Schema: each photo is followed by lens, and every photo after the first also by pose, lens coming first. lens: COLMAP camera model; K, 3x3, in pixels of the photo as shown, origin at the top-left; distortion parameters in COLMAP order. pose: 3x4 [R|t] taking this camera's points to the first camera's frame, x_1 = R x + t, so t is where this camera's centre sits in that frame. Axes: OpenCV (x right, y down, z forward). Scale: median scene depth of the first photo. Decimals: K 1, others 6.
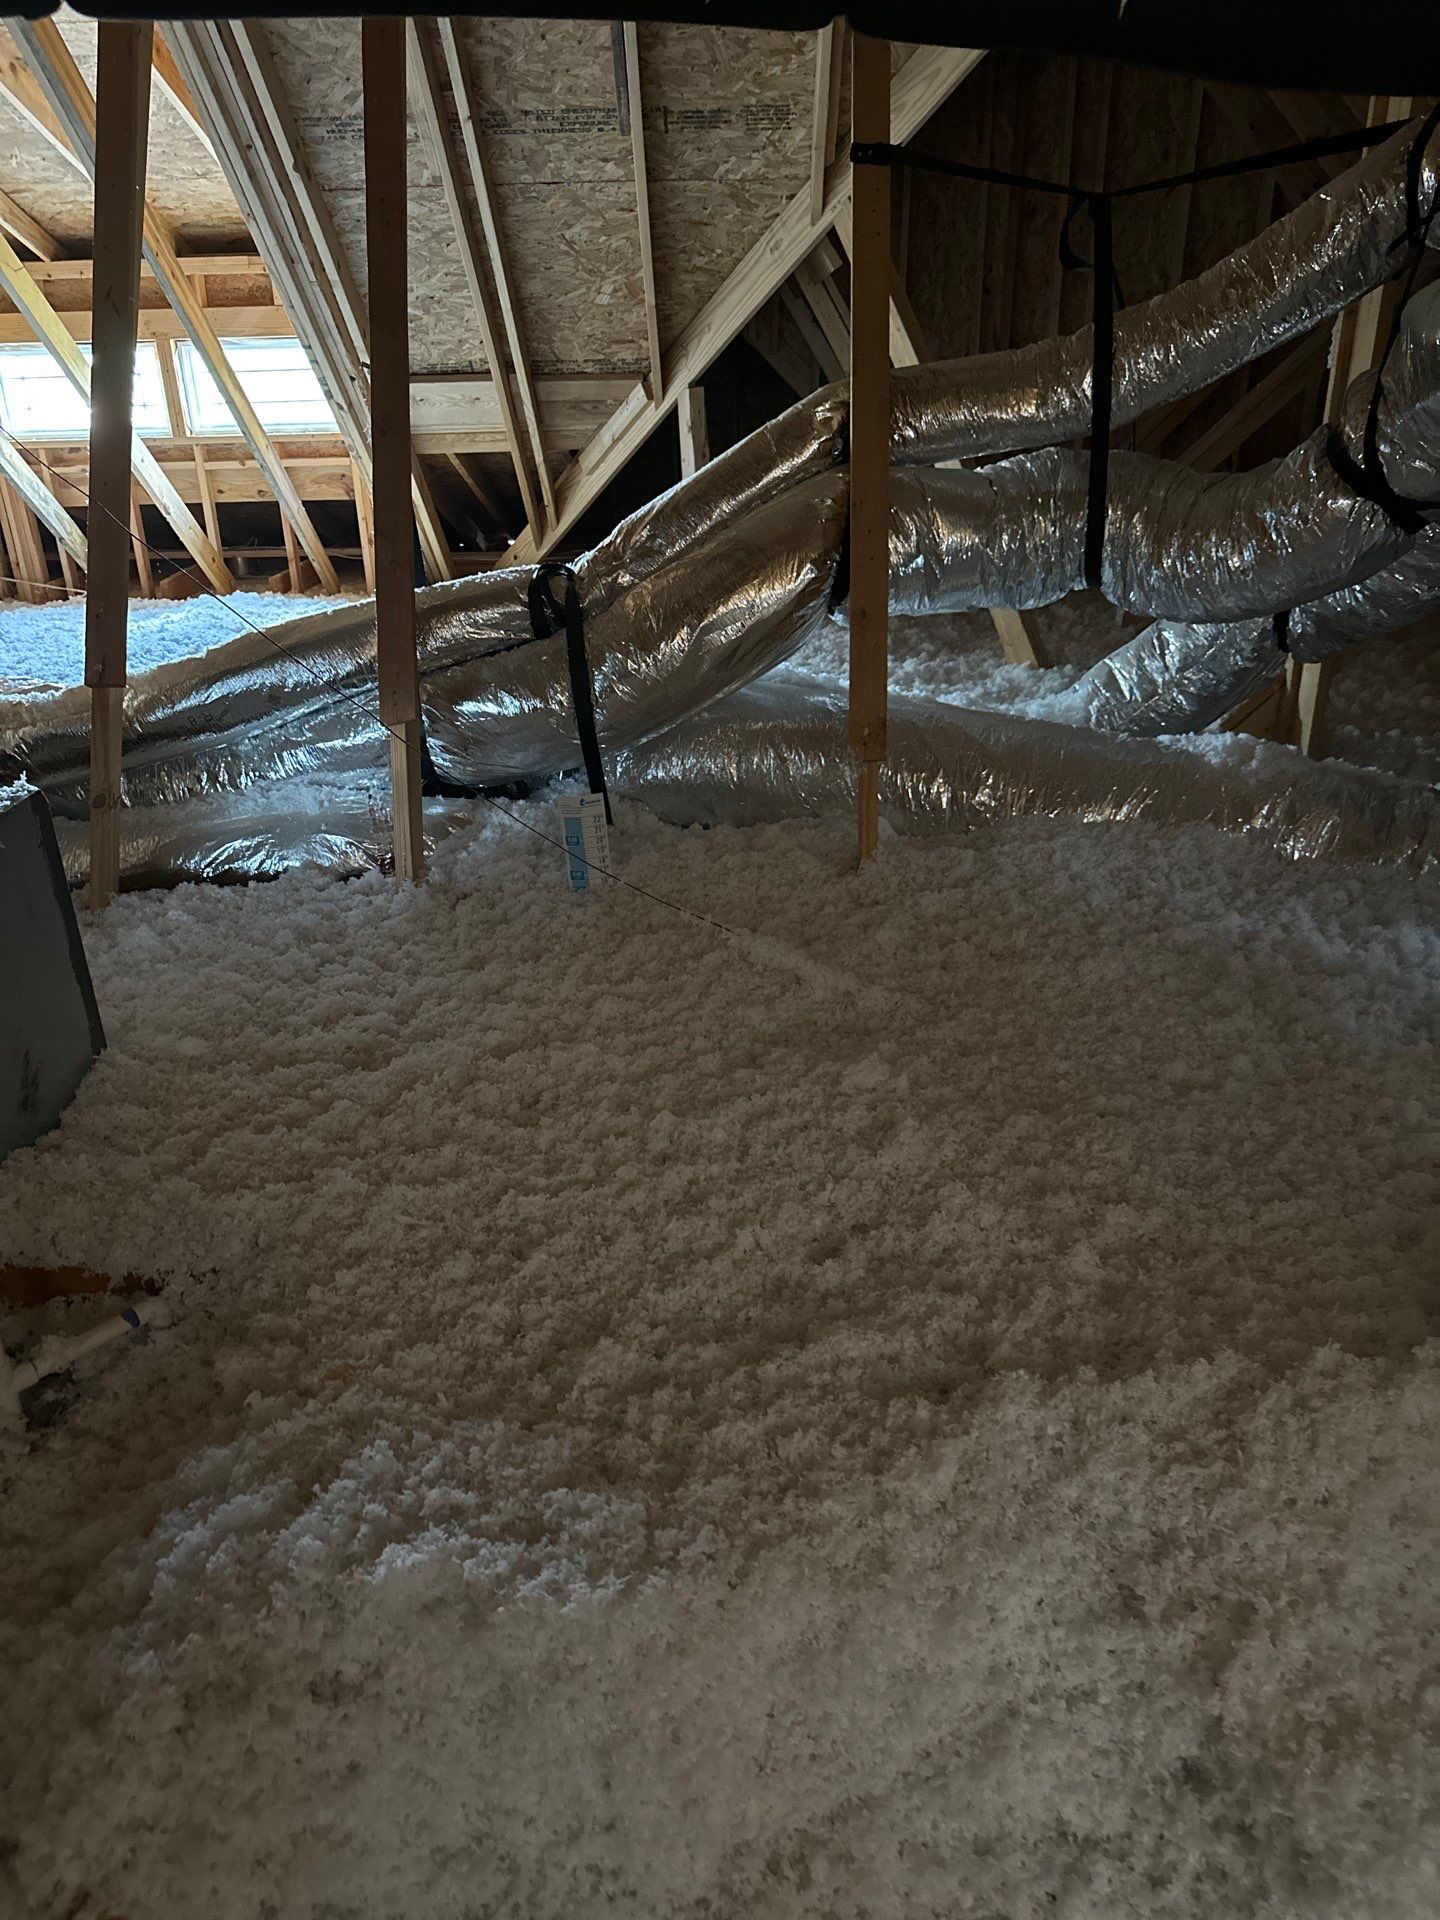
lens RADIAL K [[1445.4, 0, 717.5], [0, 1445.4, 968.7], [0, 0, 1]] dist [0.060833, -0.062707]
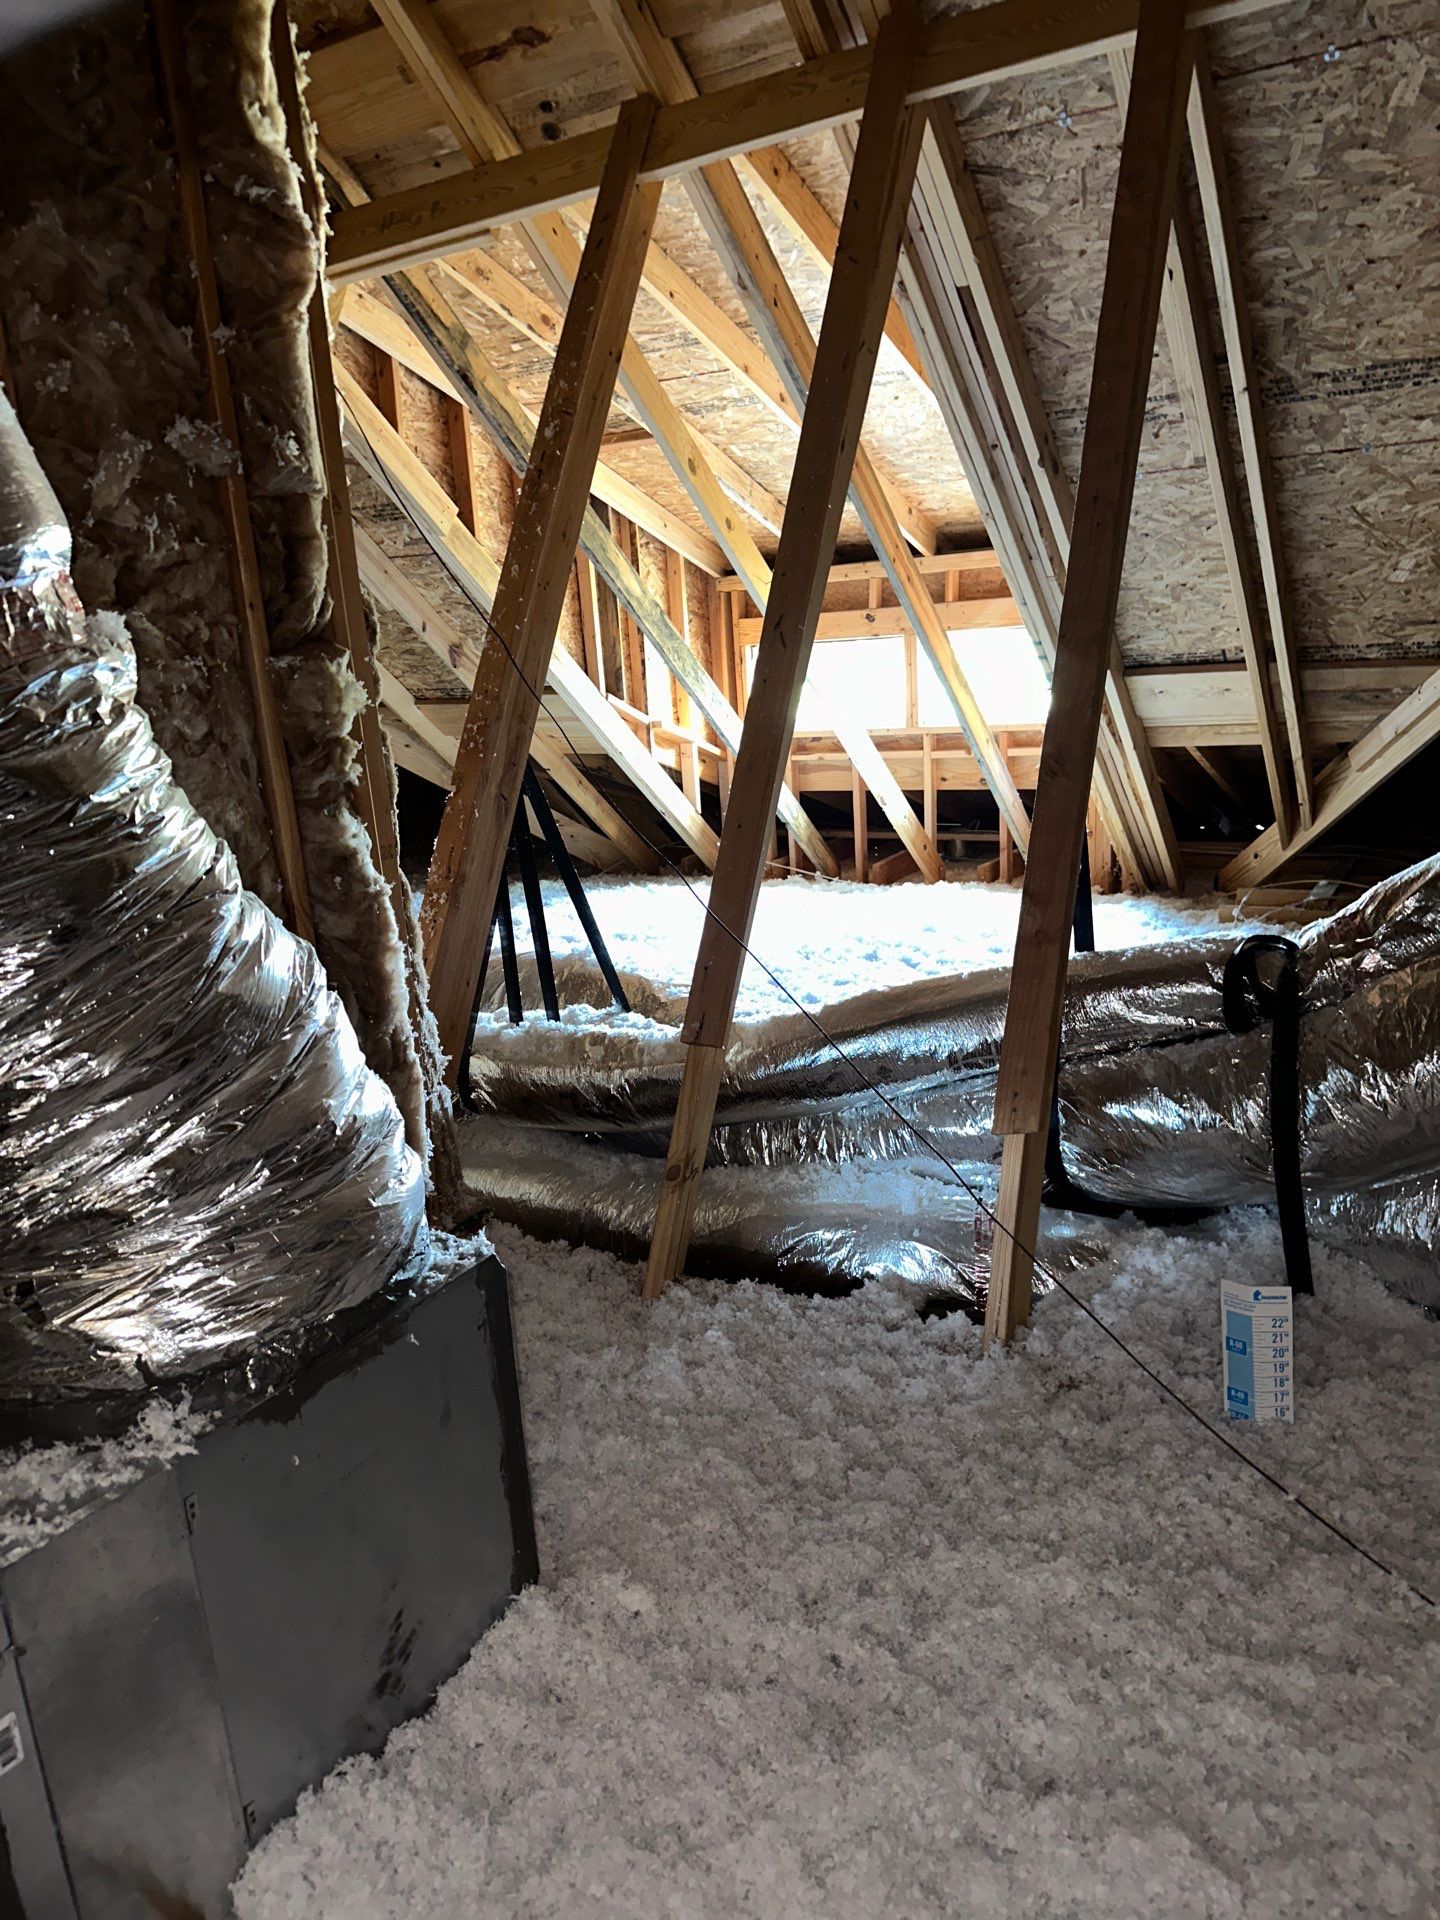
lens RADIAL K [[1420.6, 0, 654.3], [0, 1420.6, 998.6], [0, 0, 1]] dist [-0.004294, -0.009398]
pose [[0.852377, 0.097479, -0.513761, -0.005533], [-0.167887, 0.981474, -0.092320, -0.133372], [0.495244, 0.164945, 0.852952, 0.250354]]
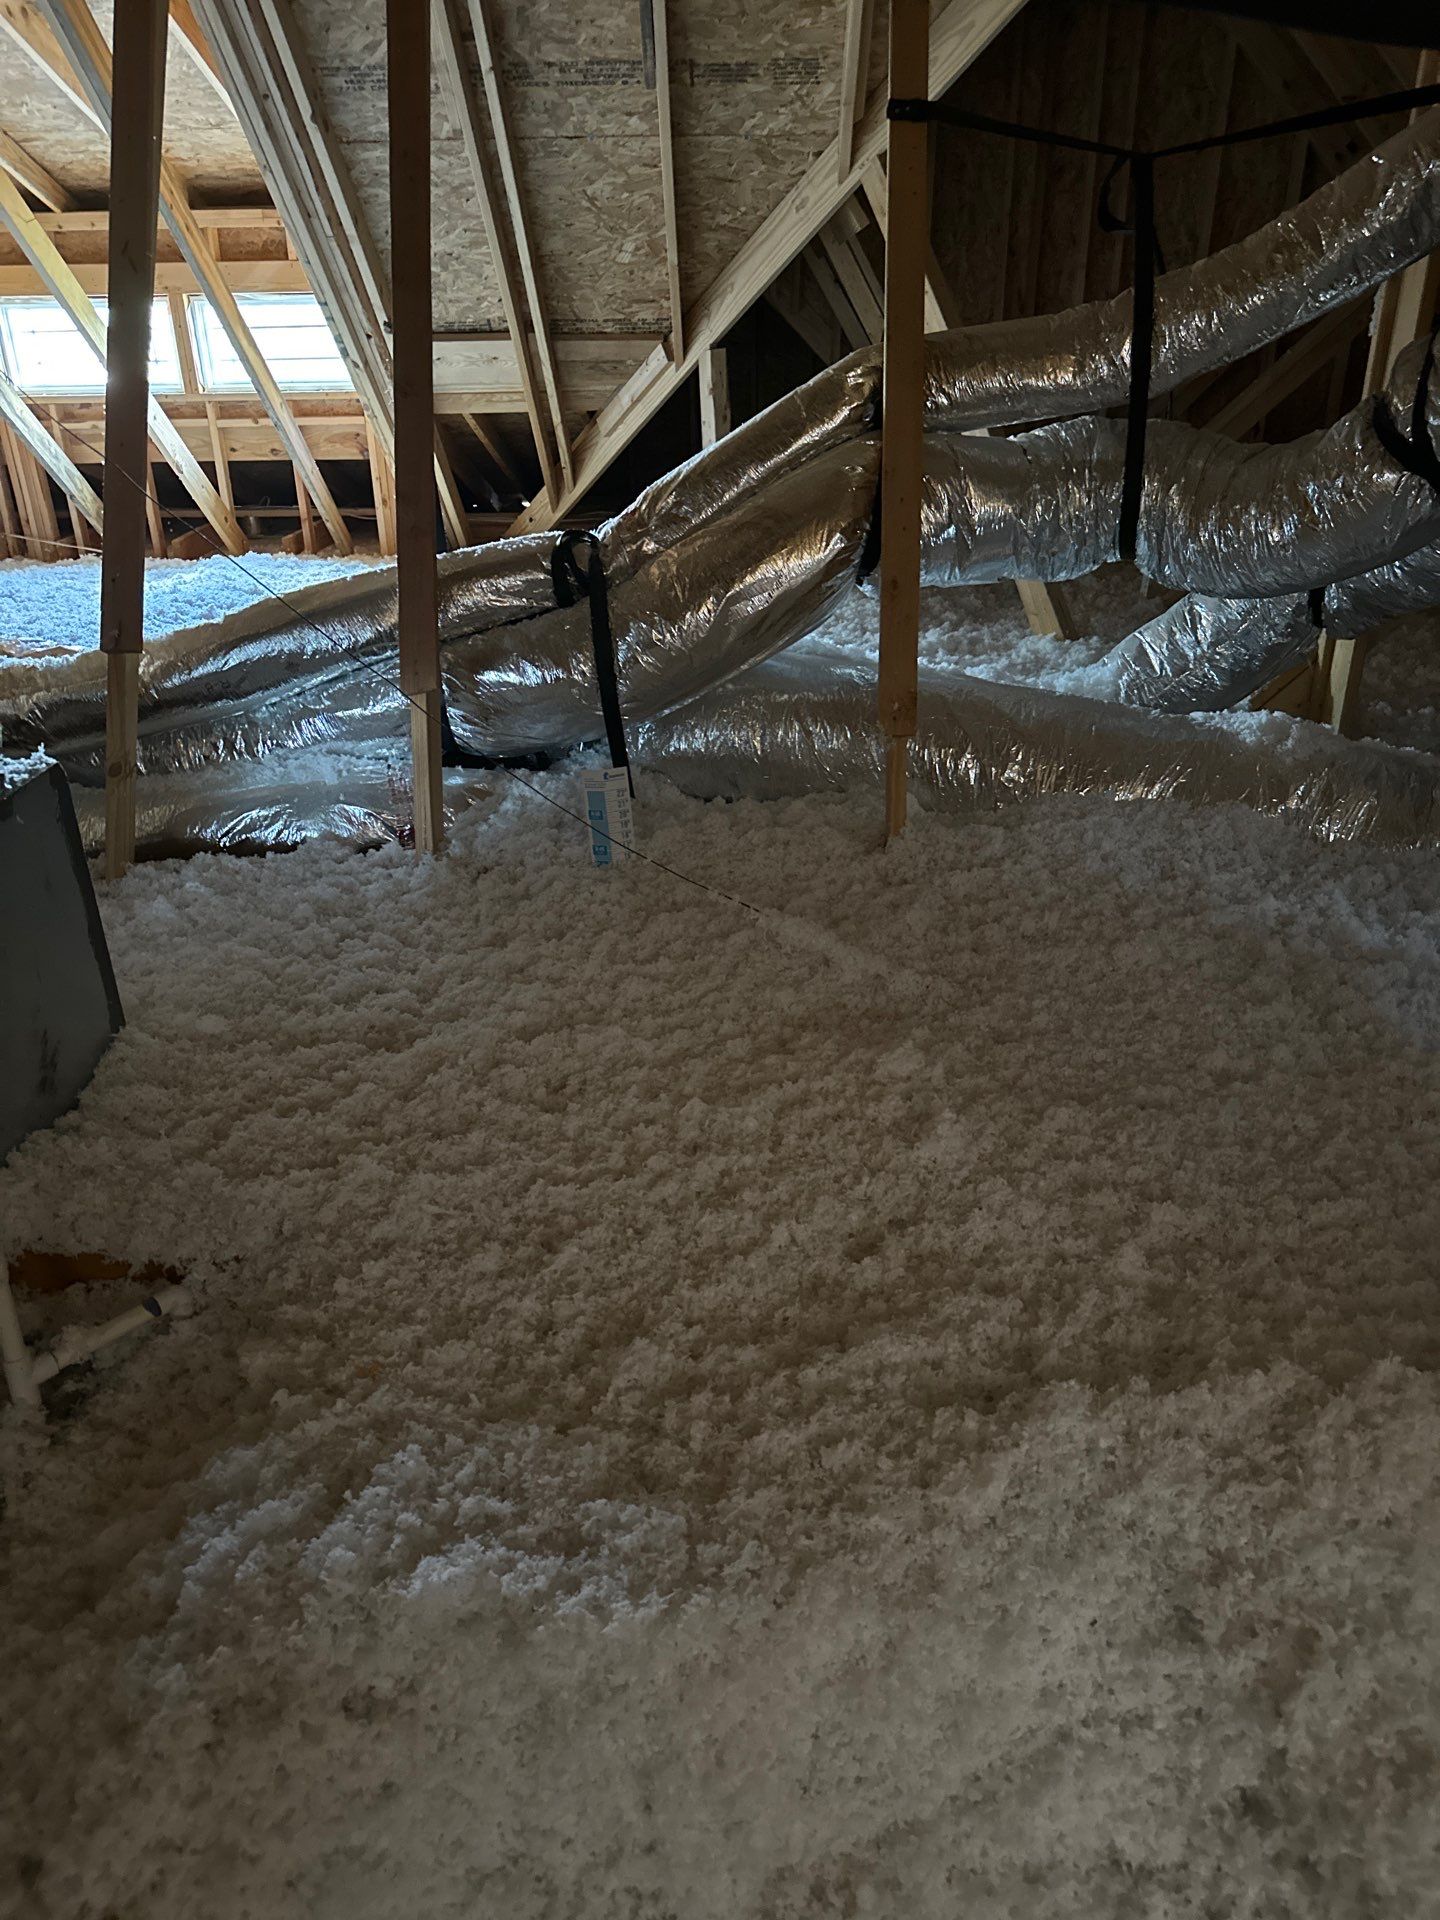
lens RADIAL K [[1441.8, 0, 720.0], [0, 1441.8, 960.0], [0, 0, 1]] dist [0.060709, -0.057634]
pose [[0.999945, 0.010424, -0.001484, -0.012436], [-0.010393, 0.999748, 0.019915, -0.009632], [0.001691, -0.019899, 0.999801, 0.015981]]
